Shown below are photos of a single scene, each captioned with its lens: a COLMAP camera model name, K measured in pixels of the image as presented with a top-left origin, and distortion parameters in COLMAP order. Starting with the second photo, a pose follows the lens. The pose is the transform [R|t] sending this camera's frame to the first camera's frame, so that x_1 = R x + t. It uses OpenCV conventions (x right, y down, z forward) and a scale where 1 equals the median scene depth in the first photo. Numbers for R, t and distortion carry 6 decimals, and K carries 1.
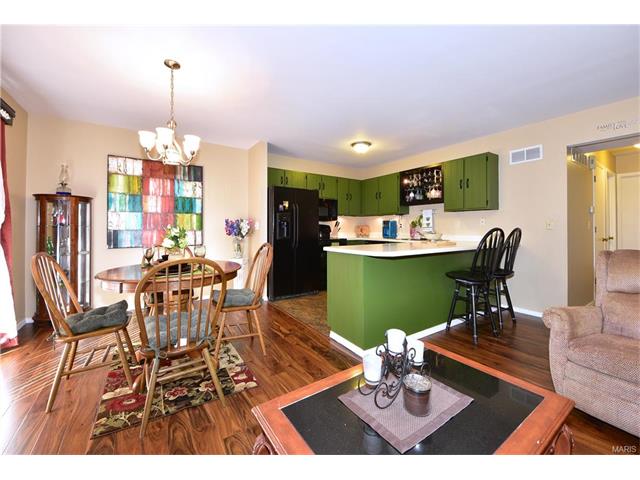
lens RADIAL K [[250.5, 0, 333.8], [0, 250.5, 231.3], [0, 0, 1]] dist [-0.021077, -0.004150]
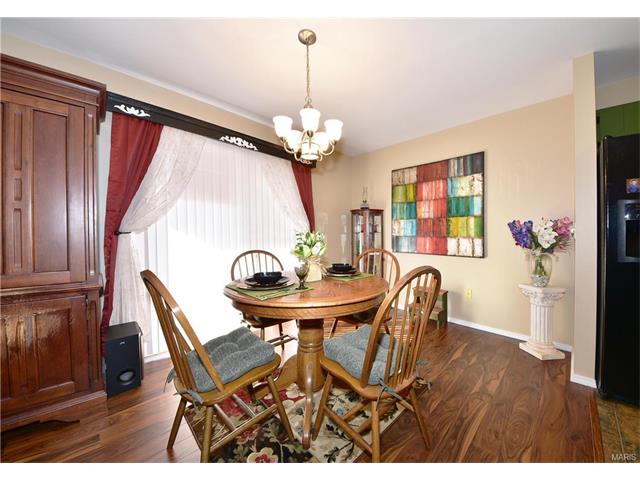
lens RADIAL K [[230.6, 0, 321.9], [0, 230.6, 236.6], [0, 0, 1]] dist [-0.001986, -0.002953]
pose [[0.156608, 0.008406, -0.987625, 0.072984], [-0.019719, 0.999791, 0.005383, -0.002901], [0.987464, 0.018632, 0.156741, 0.432259]]
